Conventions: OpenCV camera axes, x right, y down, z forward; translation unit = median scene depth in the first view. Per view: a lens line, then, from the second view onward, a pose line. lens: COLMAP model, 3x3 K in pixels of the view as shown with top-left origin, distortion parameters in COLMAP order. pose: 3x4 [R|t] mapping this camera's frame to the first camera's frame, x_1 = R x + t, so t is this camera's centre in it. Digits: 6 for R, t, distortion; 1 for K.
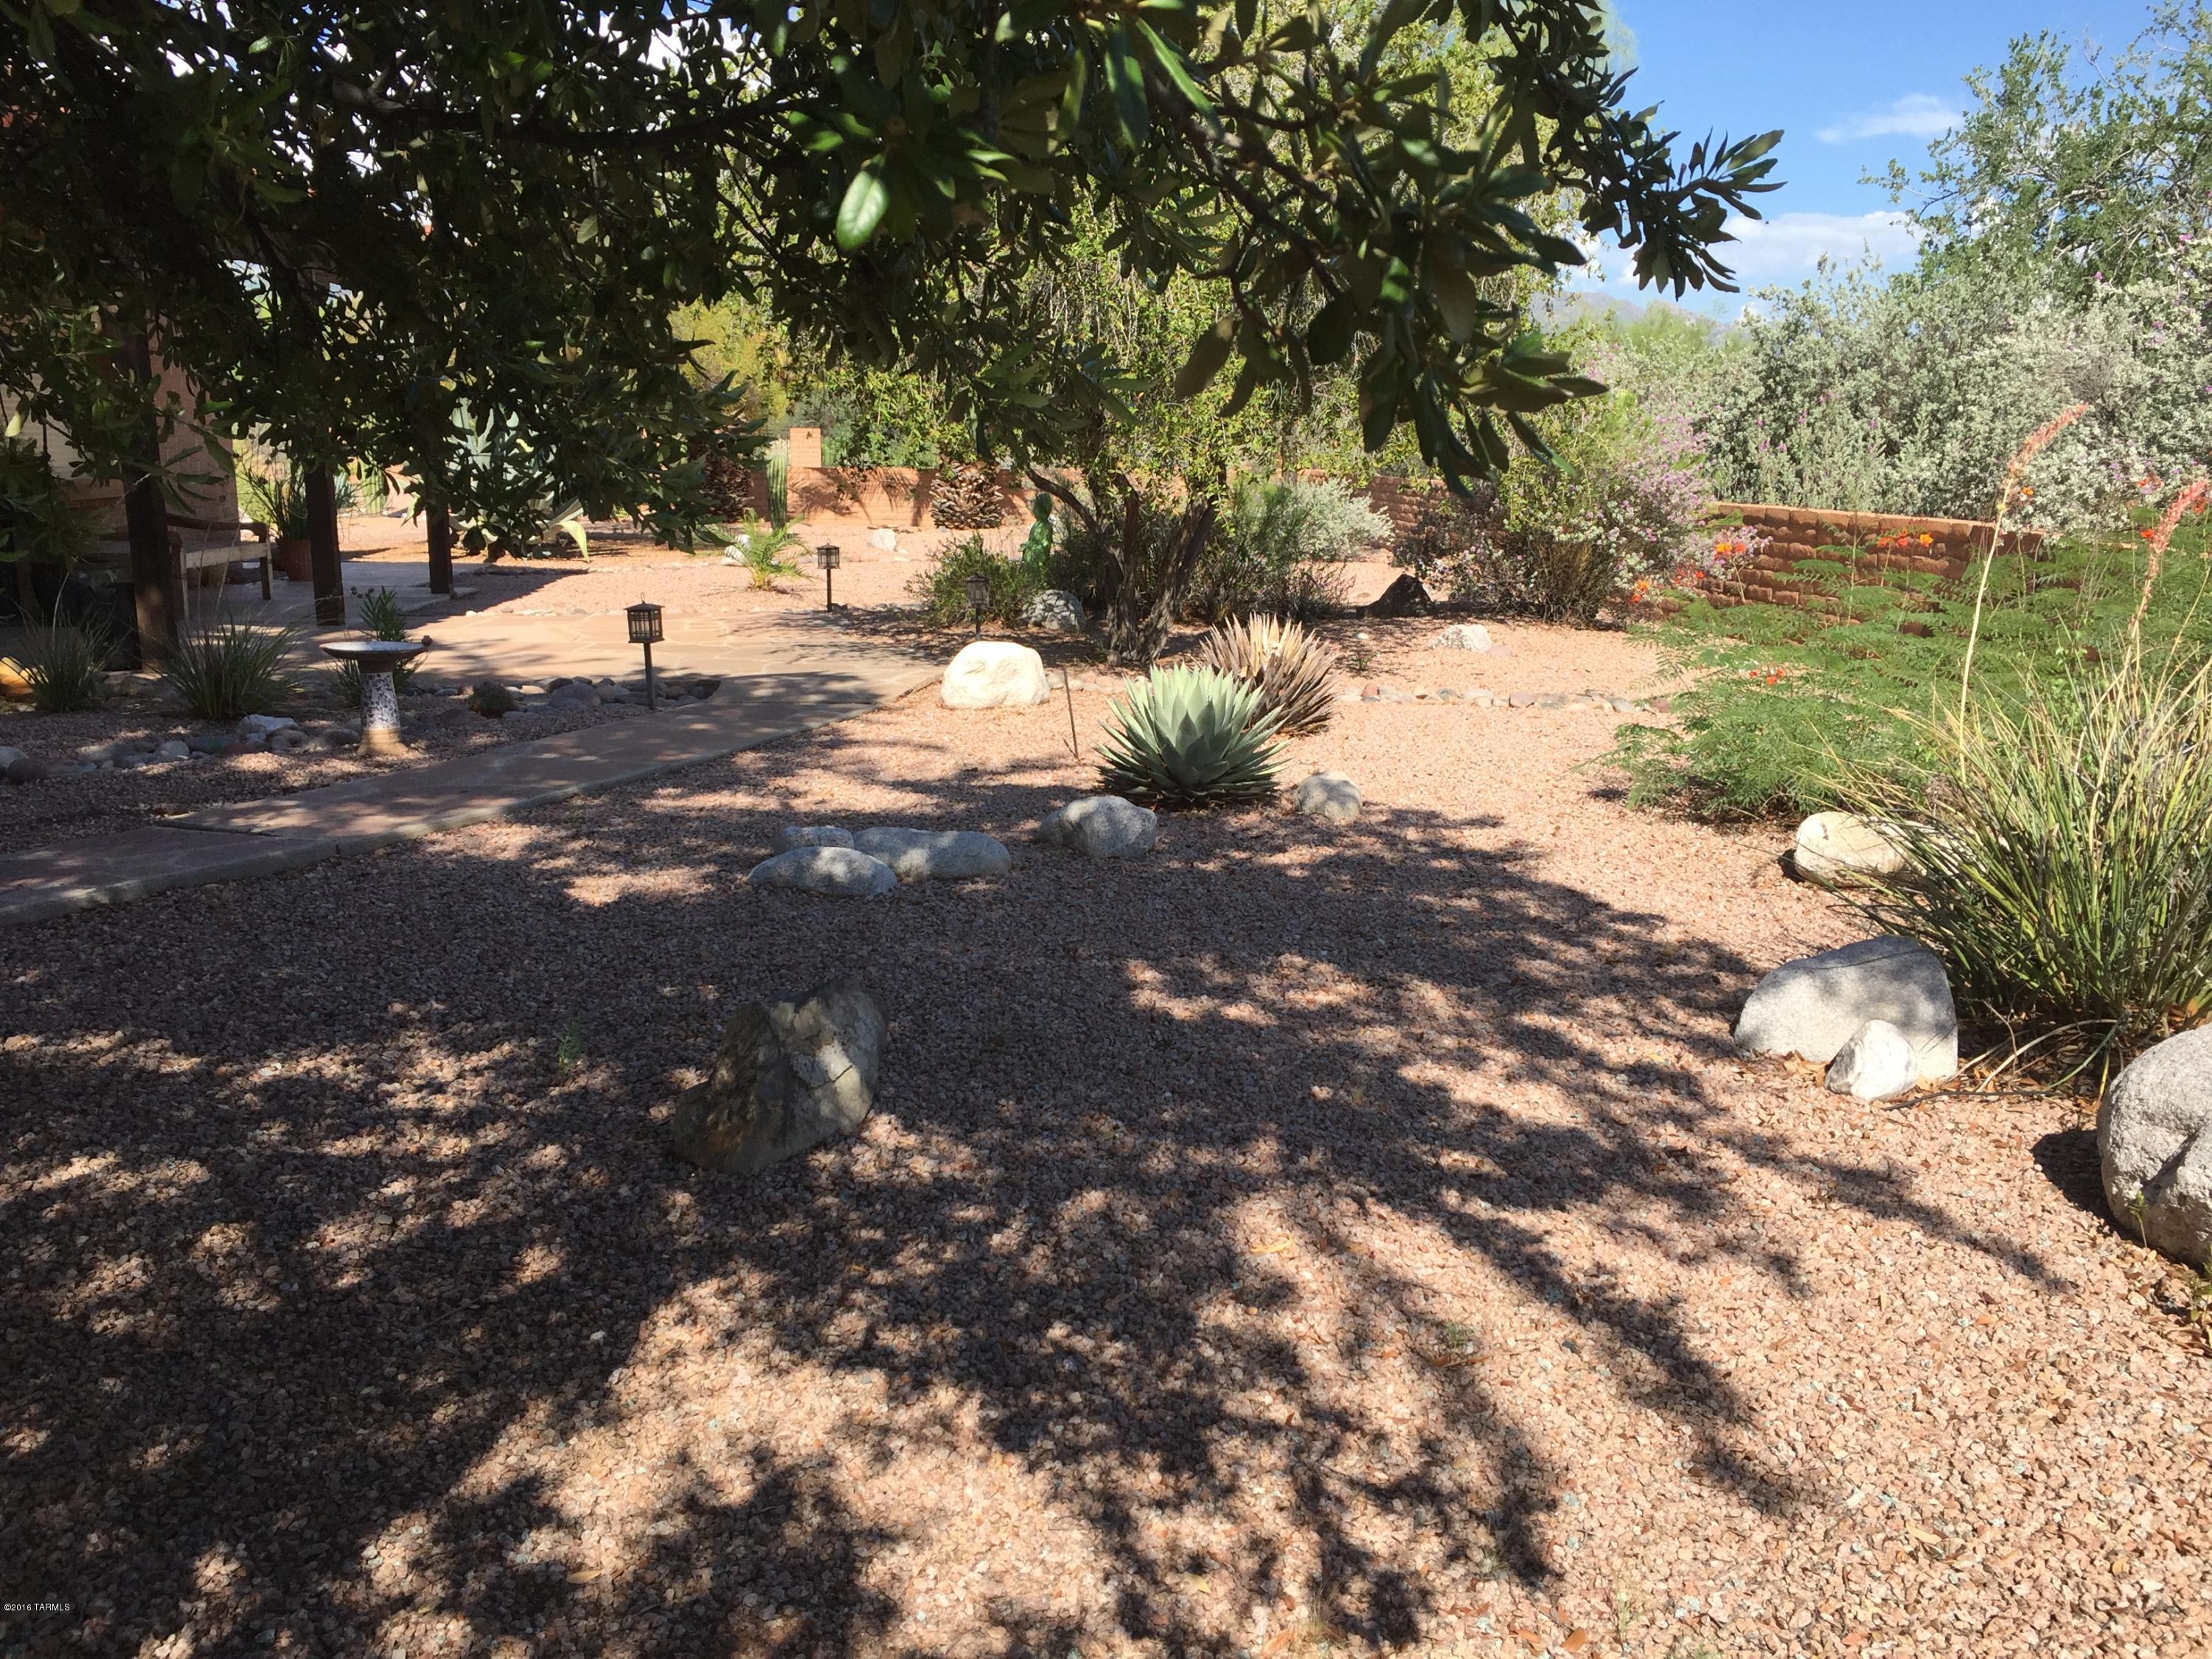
lens RADIAL K [[1881.8, 0, 1098.6], [0, 1881.8, 815.7], [0, 0, 1]] dist [0.086249, -0.107607]
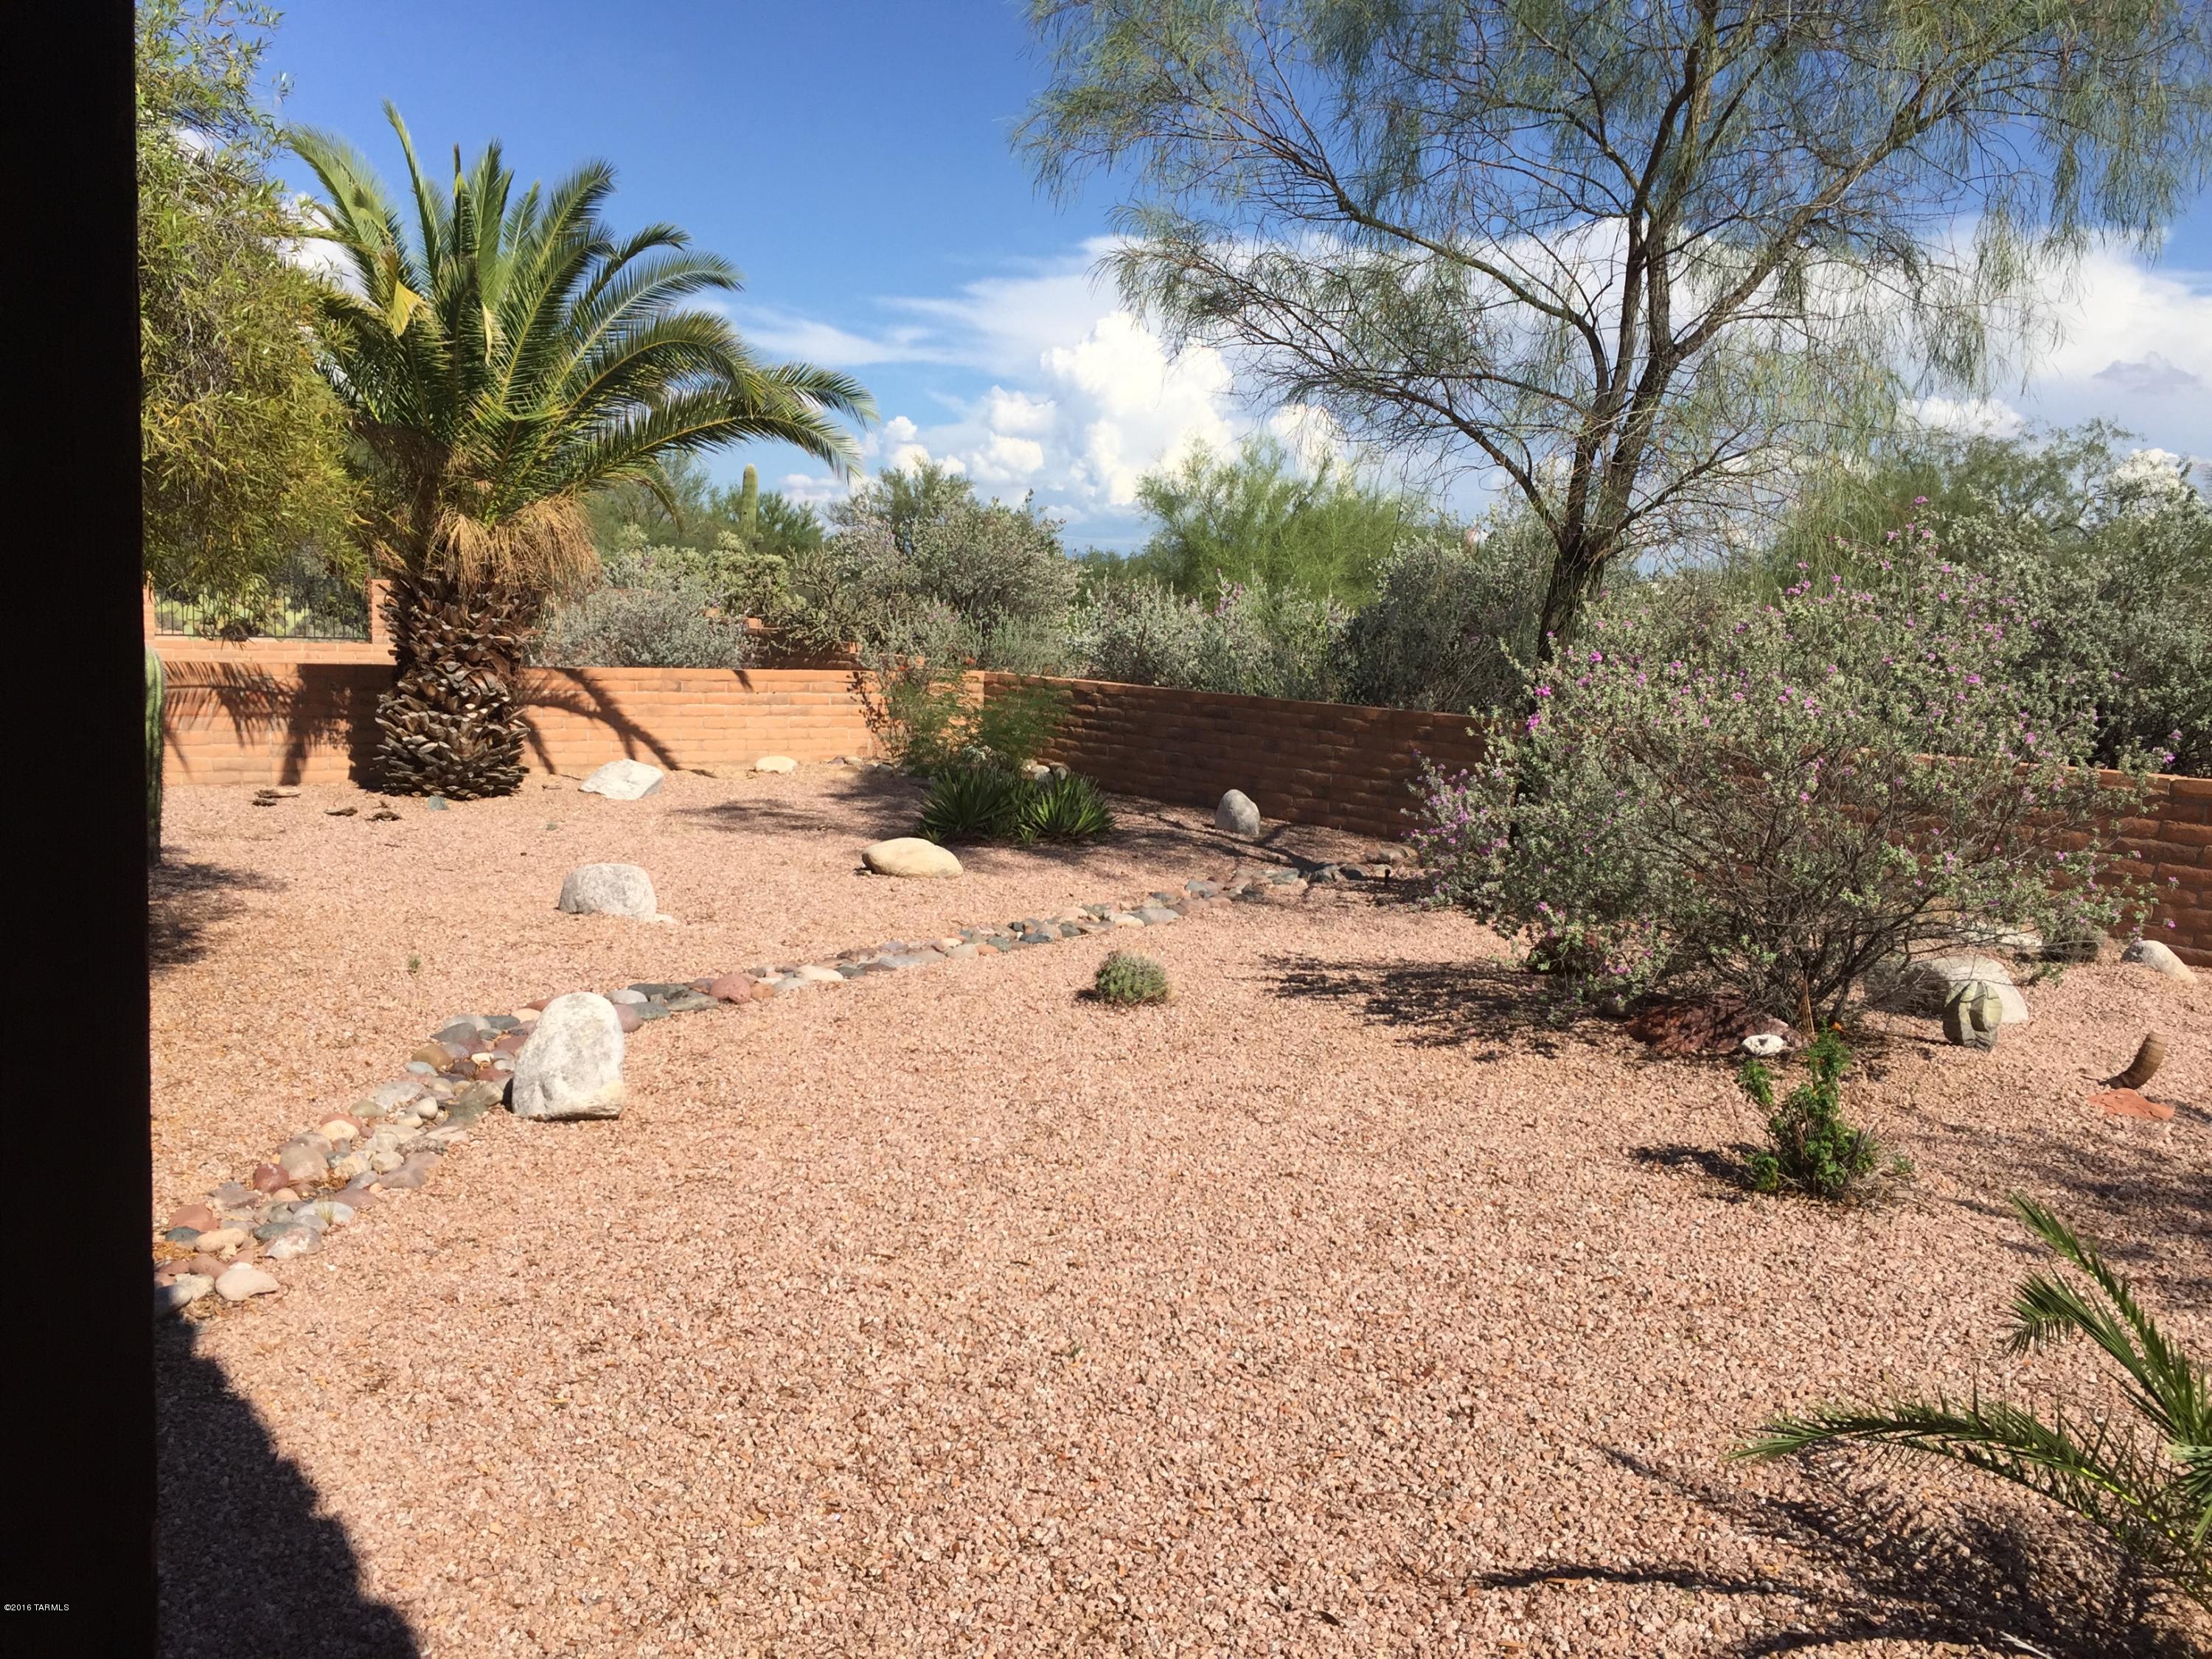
lens RADIAL K [[1881.8, 0, 1098.6], [0, 1881.8, 815.7], [0, 0, 1]] dist [0.086249, -0.107607]
pose [[0.843763, -0.029437, 0.535907, -0.280428], [0.062334, 0.997113, -0.043371, -0.169475], [-0.533083, 0.070000, 0.843162, 0.743619]]
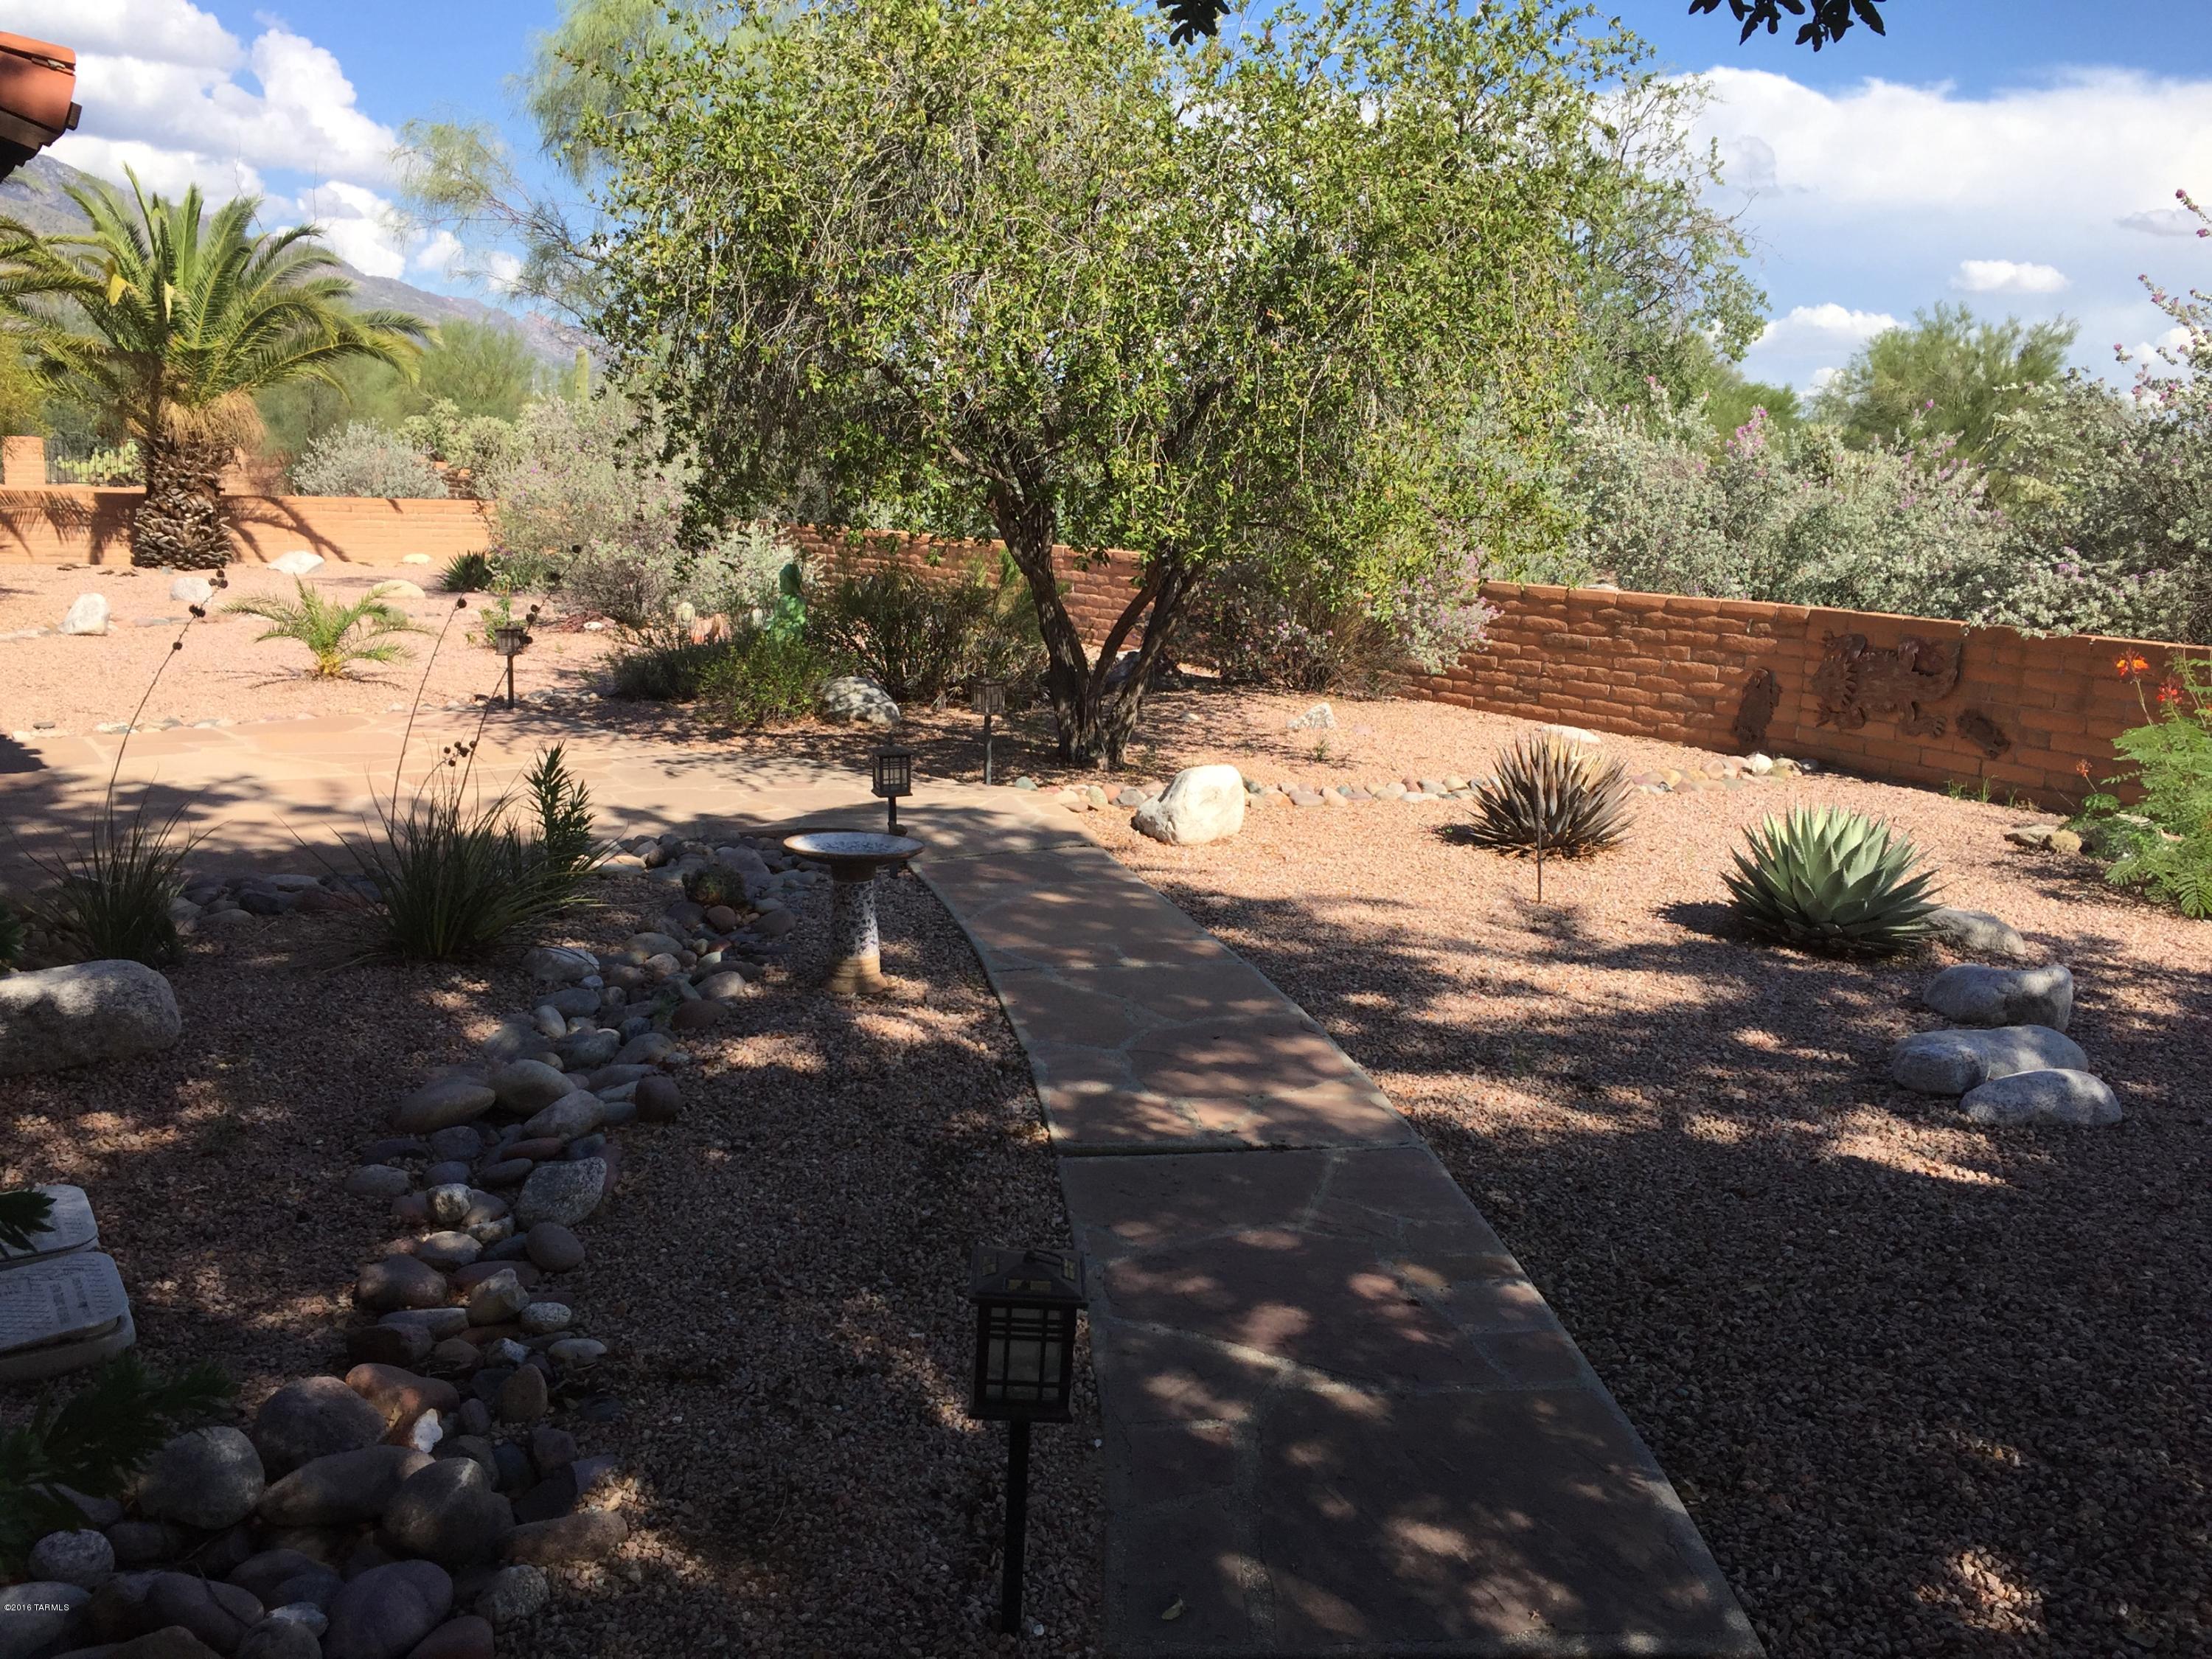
lens RADIAL K [[1889.1, 0, 1114.4], [0, 1889.1, 821.9], [0, 0, 1]] dist [0.078254, -0.112629]
pose [[0.839402, -0.069305, 0.539074, -0.274594], [0.072378, 0.997257, 0.015510, -0.038970], [-0.538670, 0.025998, 0.842116, 0.130546]]
